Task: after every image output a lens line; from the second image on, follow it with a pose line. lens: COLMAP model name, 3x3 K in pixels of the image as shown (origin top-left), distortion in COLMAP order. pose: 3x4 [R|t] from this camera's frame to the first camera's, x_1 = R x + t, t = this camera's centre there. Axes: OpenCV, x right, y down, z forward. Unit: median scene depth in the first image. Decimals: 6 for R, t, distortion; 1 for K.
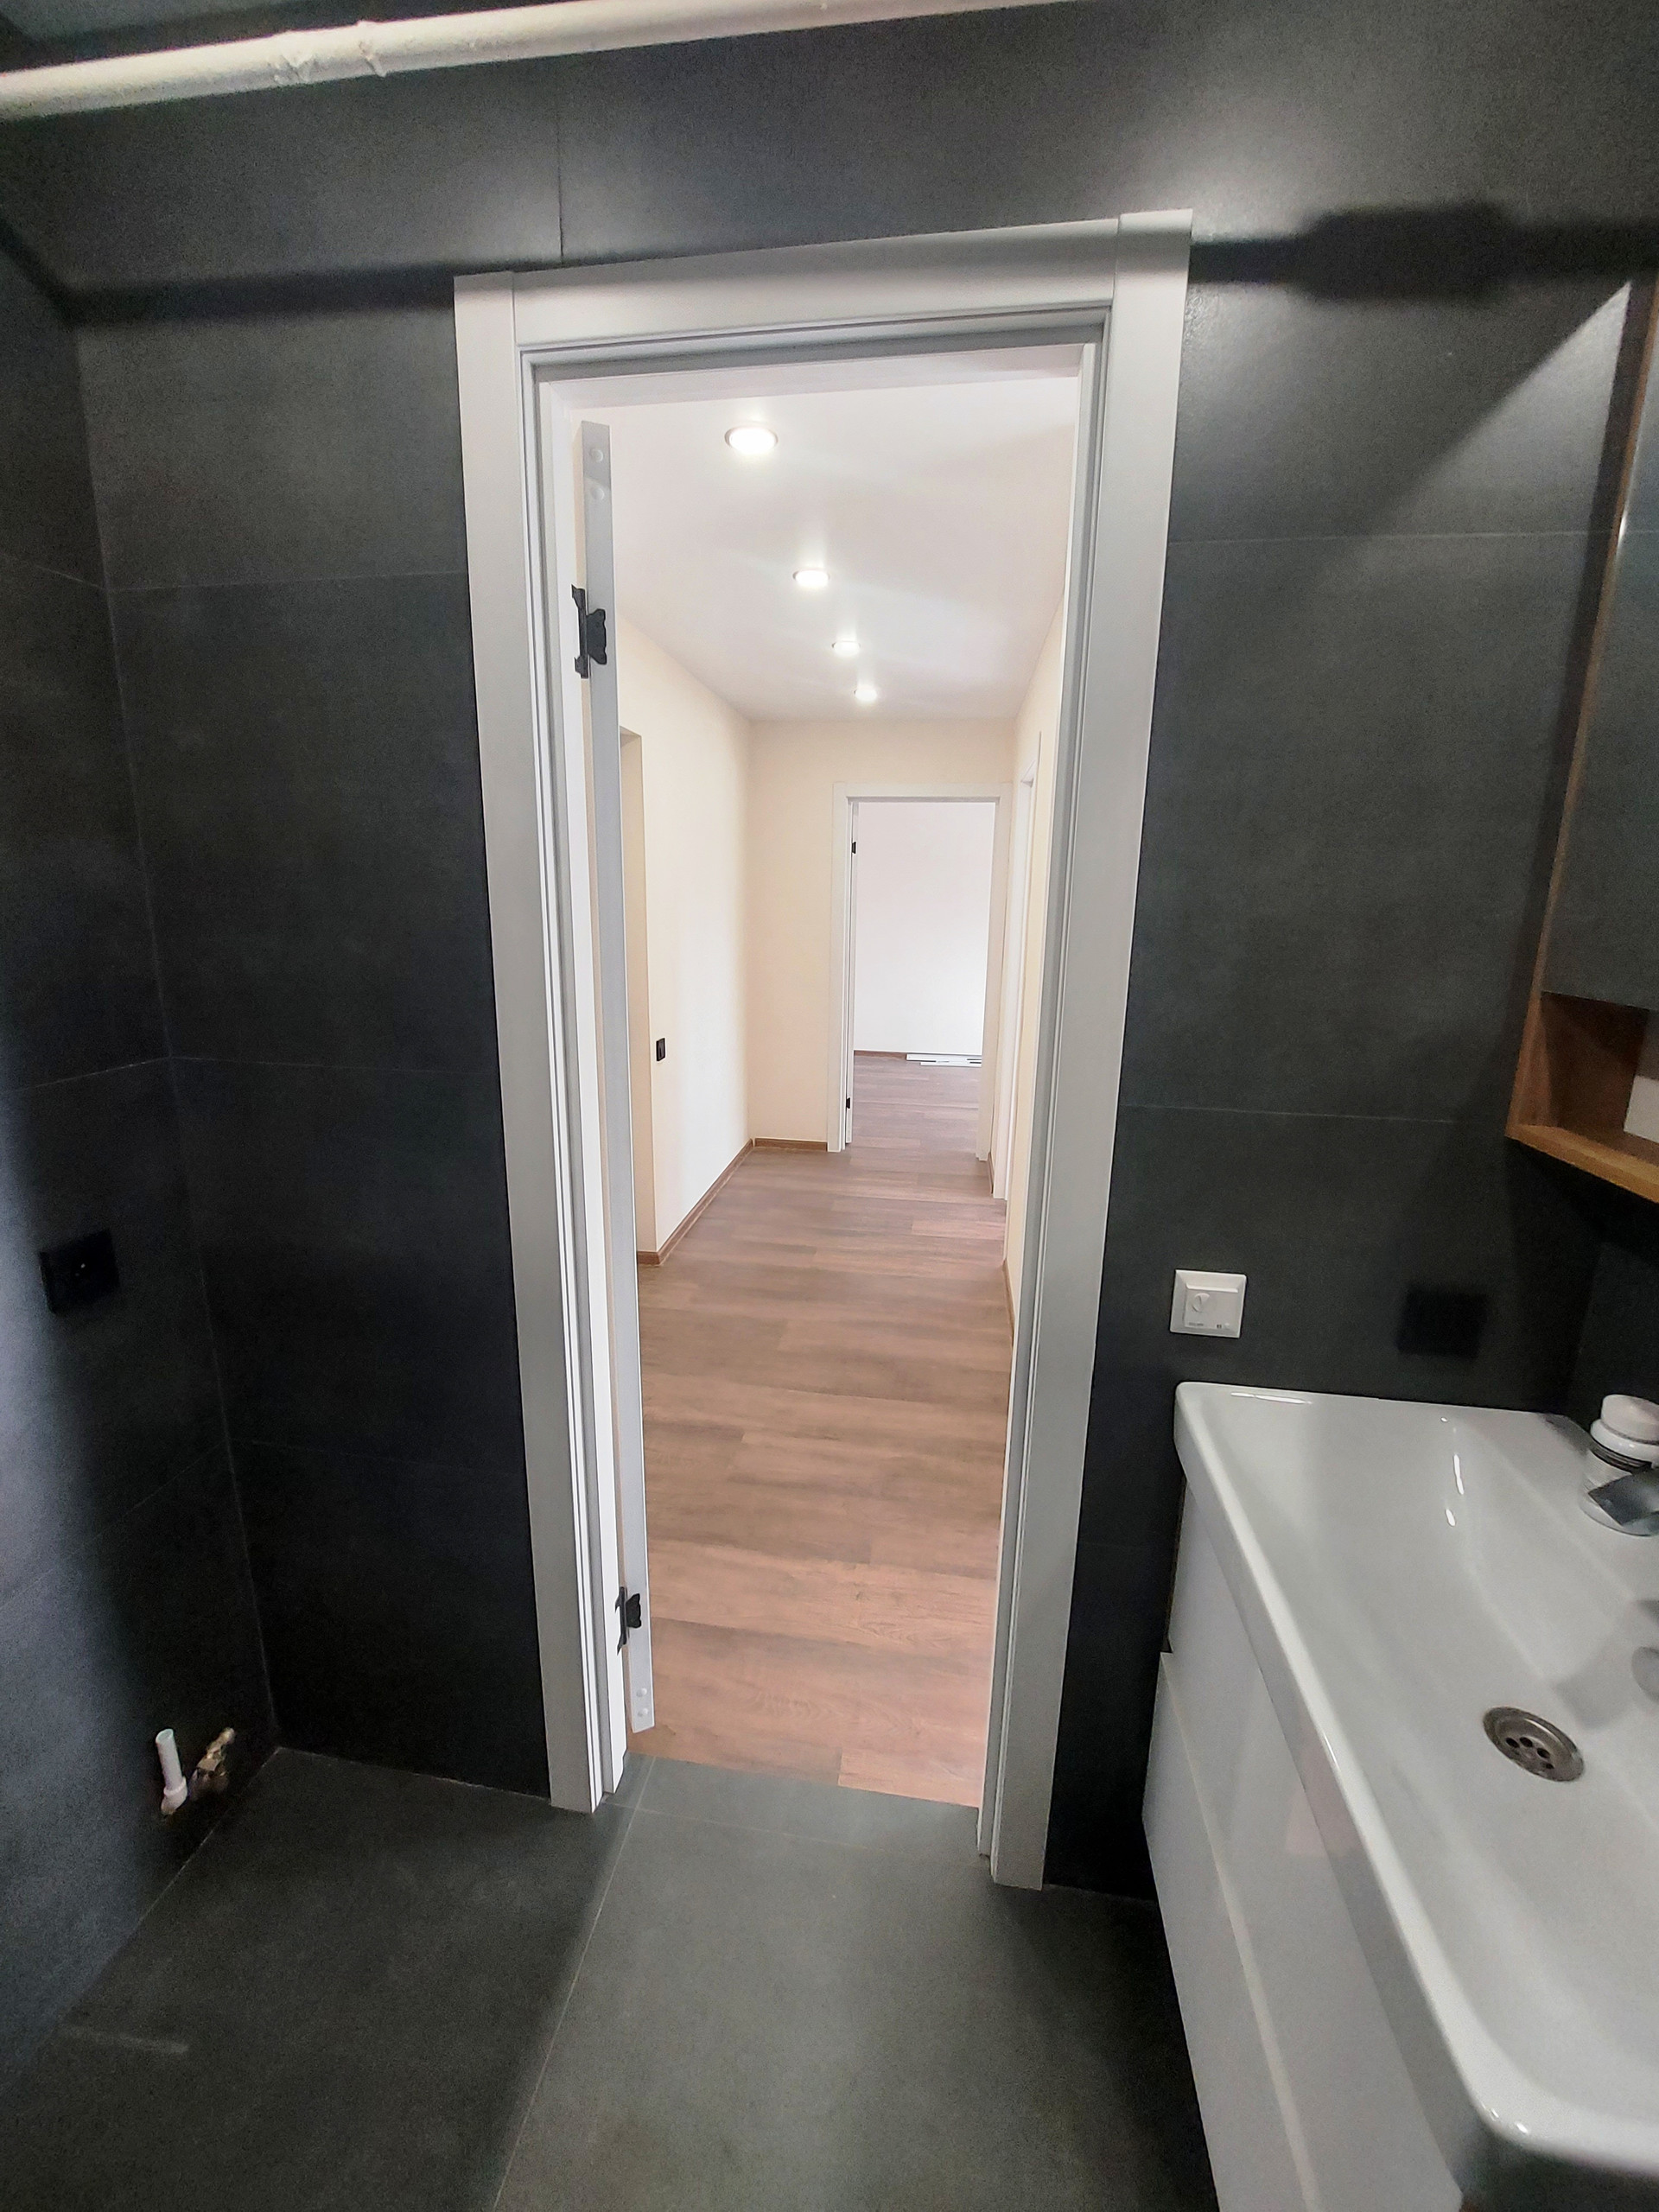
lens RADIAL K [[886.5, 0, 828.8], [0, 886.5, 1096.6], [0, 0, 1]] dist [-0.018292, -0.000143]
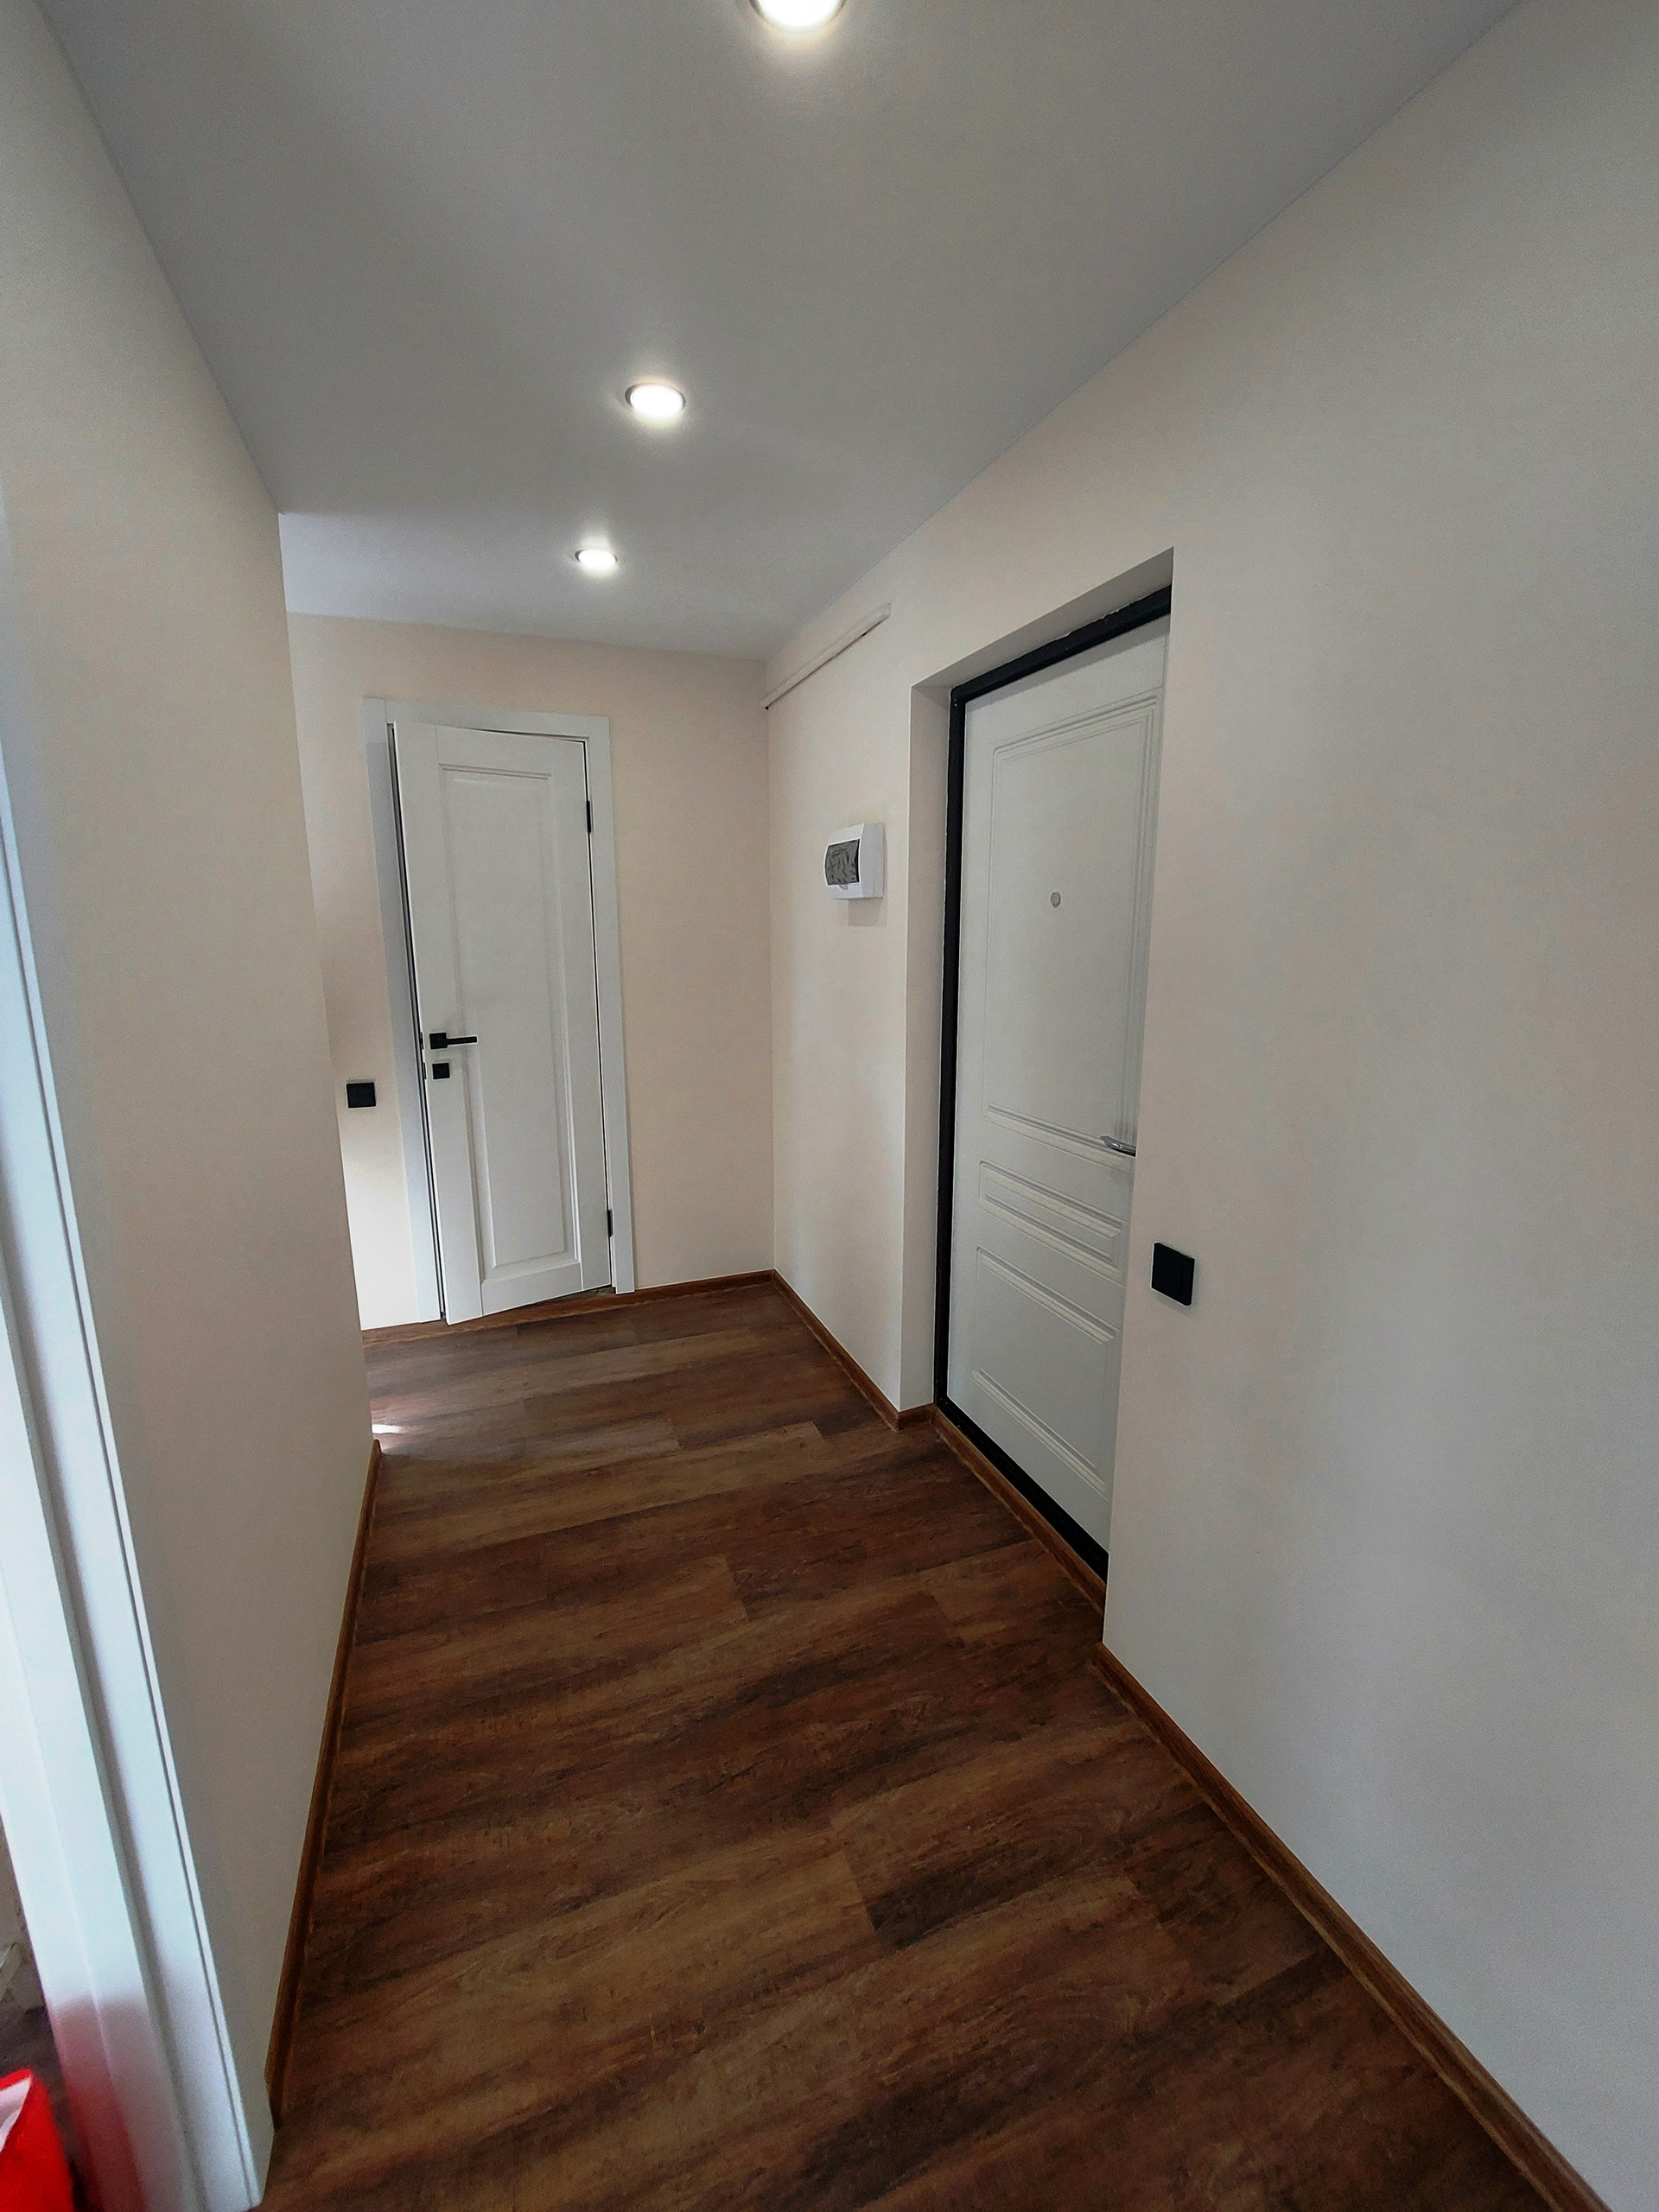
lens RADIAL K [[886.5, 0, 828.8], [0, 886.5, 1096.6], [0, 0, 1]] dist [-0.018292, -0.000143]
pose [[-0.869807, 0.074761, -0.487695, 0.179230], [-0.129302, 0.919367, 0.371544, -0.312018], [0.476148, 0.386231, -0.790005, 1.429188]]
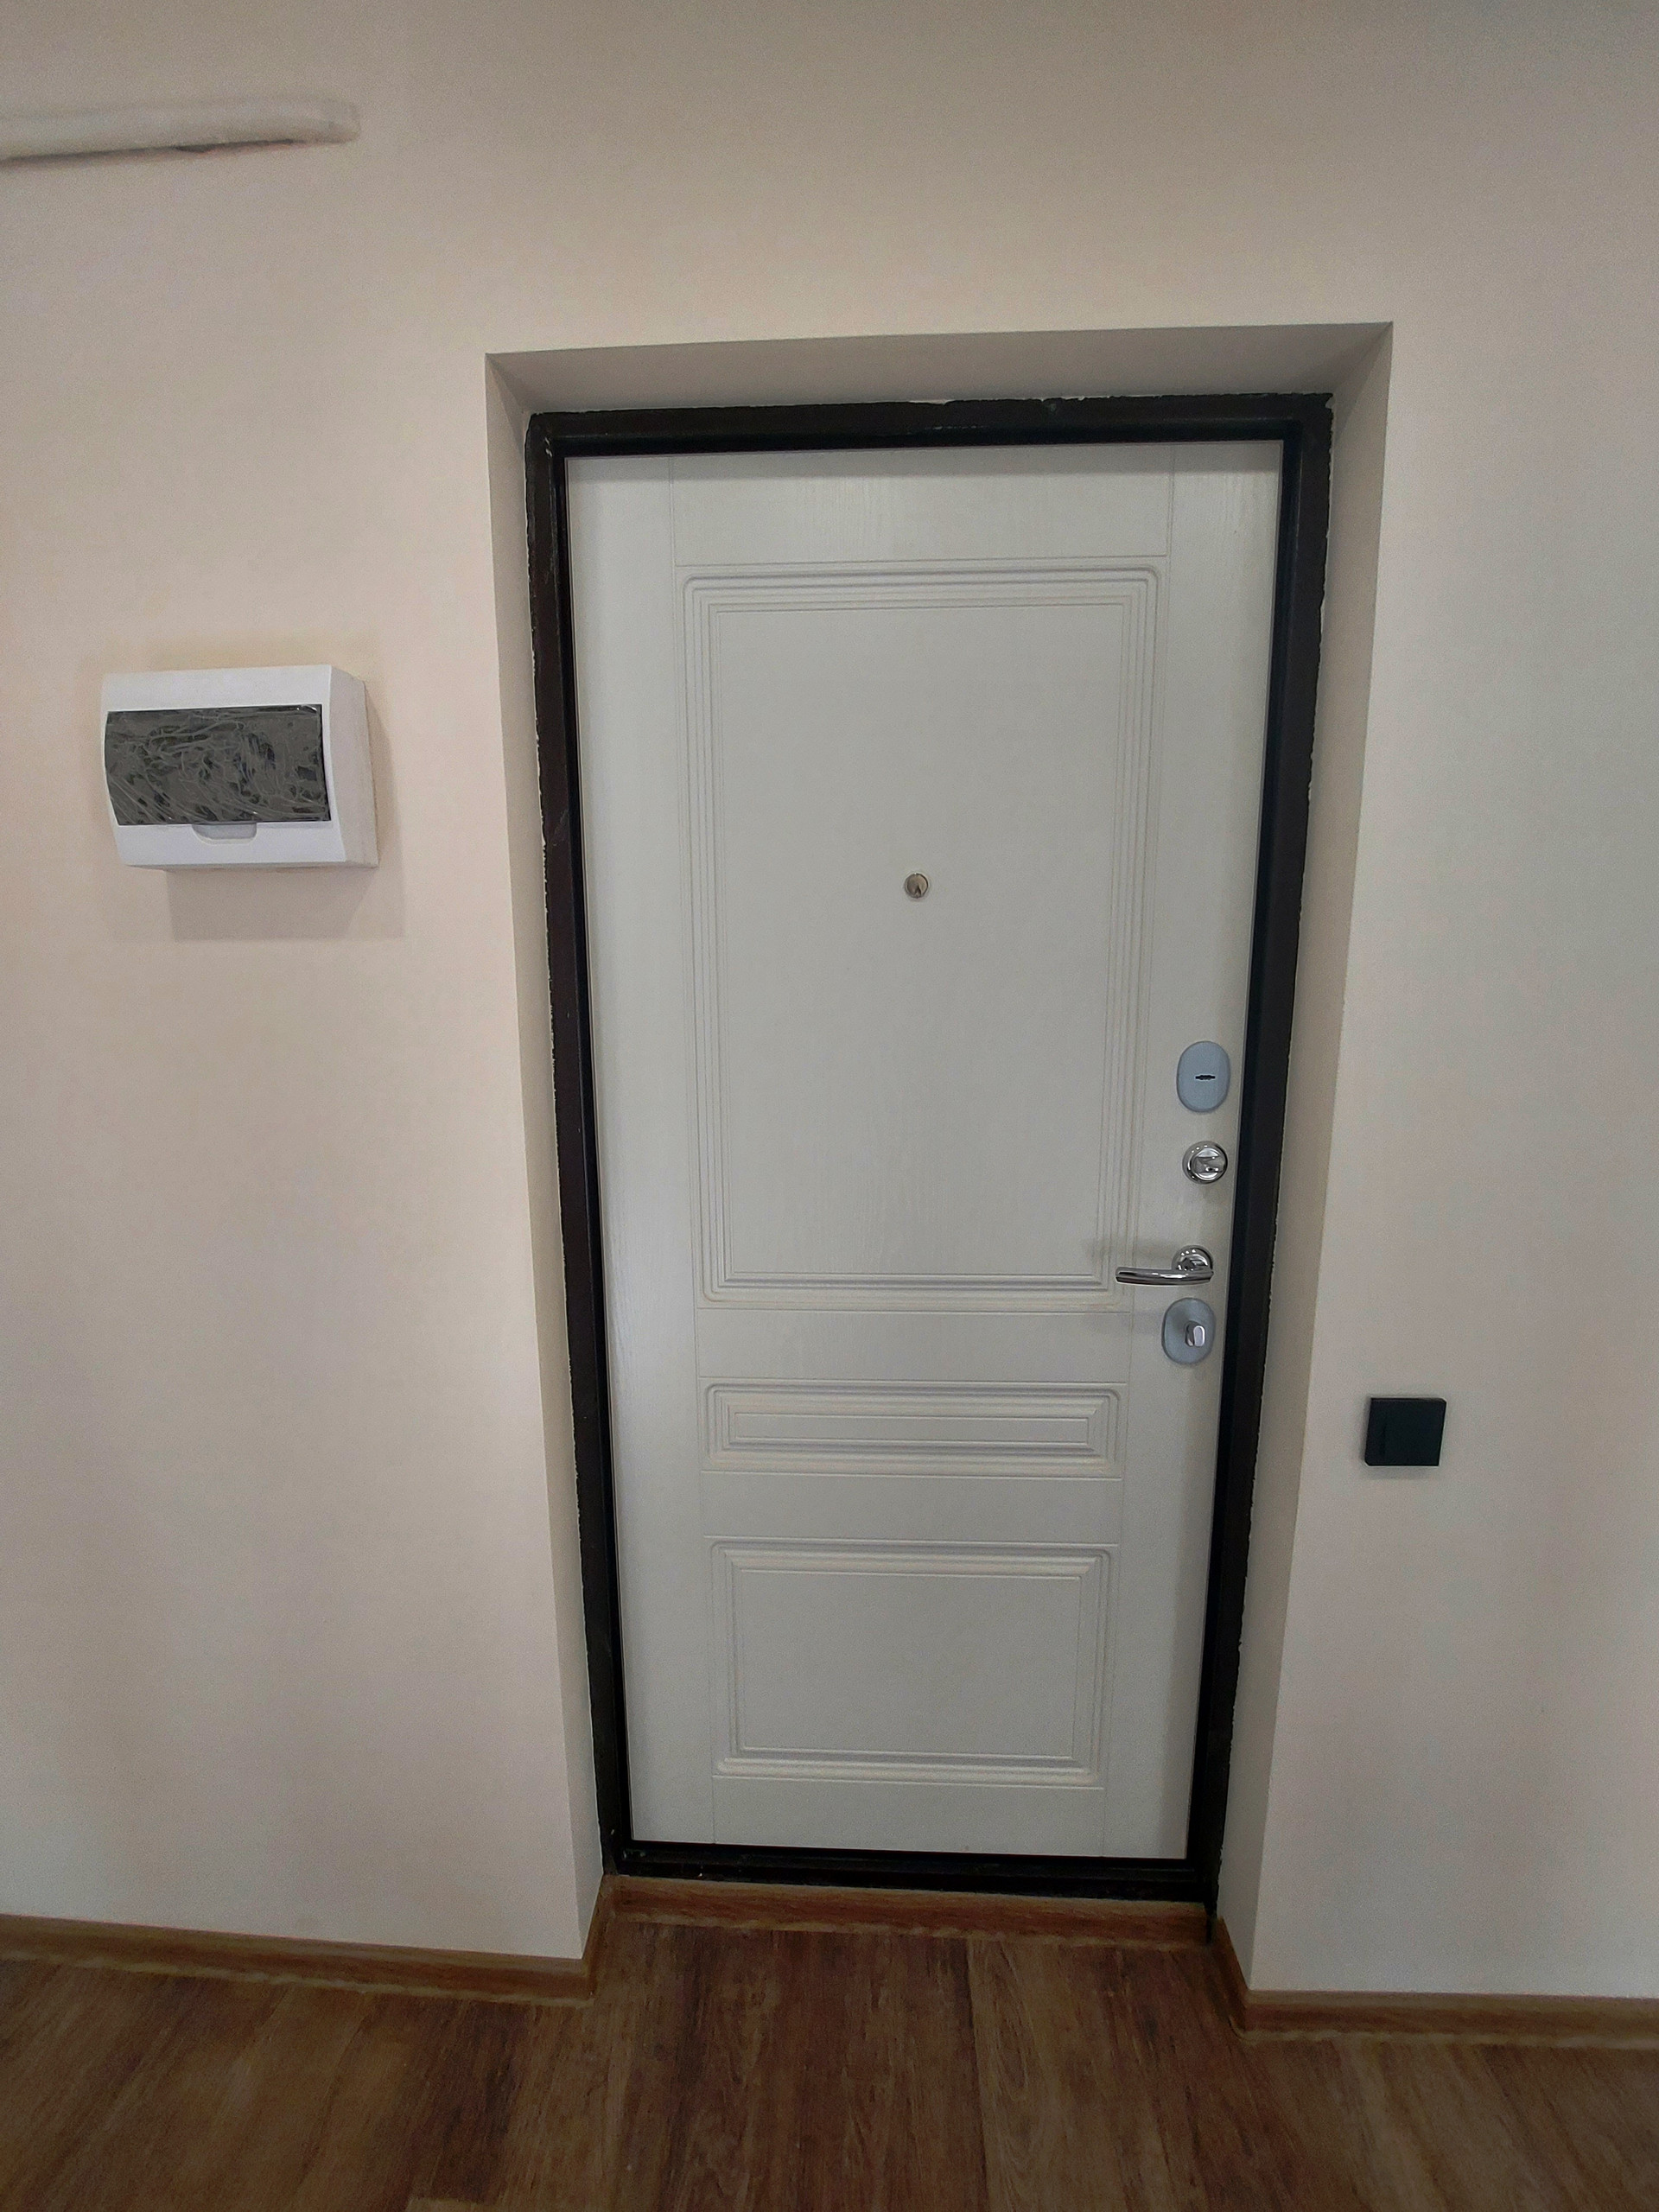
lens RADIAL K [[896.0, 0, 830.0], [0, 896.0, 1077.3], [0, 0, 1]] dist [-0.018886, 0.000299]
pose [[0.092247, 0.137941, -0.986135, 0.078845], [-0.223113, 0.968040, 0.114539, -0.188102], [0.970418, 0.209453, 0.120076, 0.896530]]
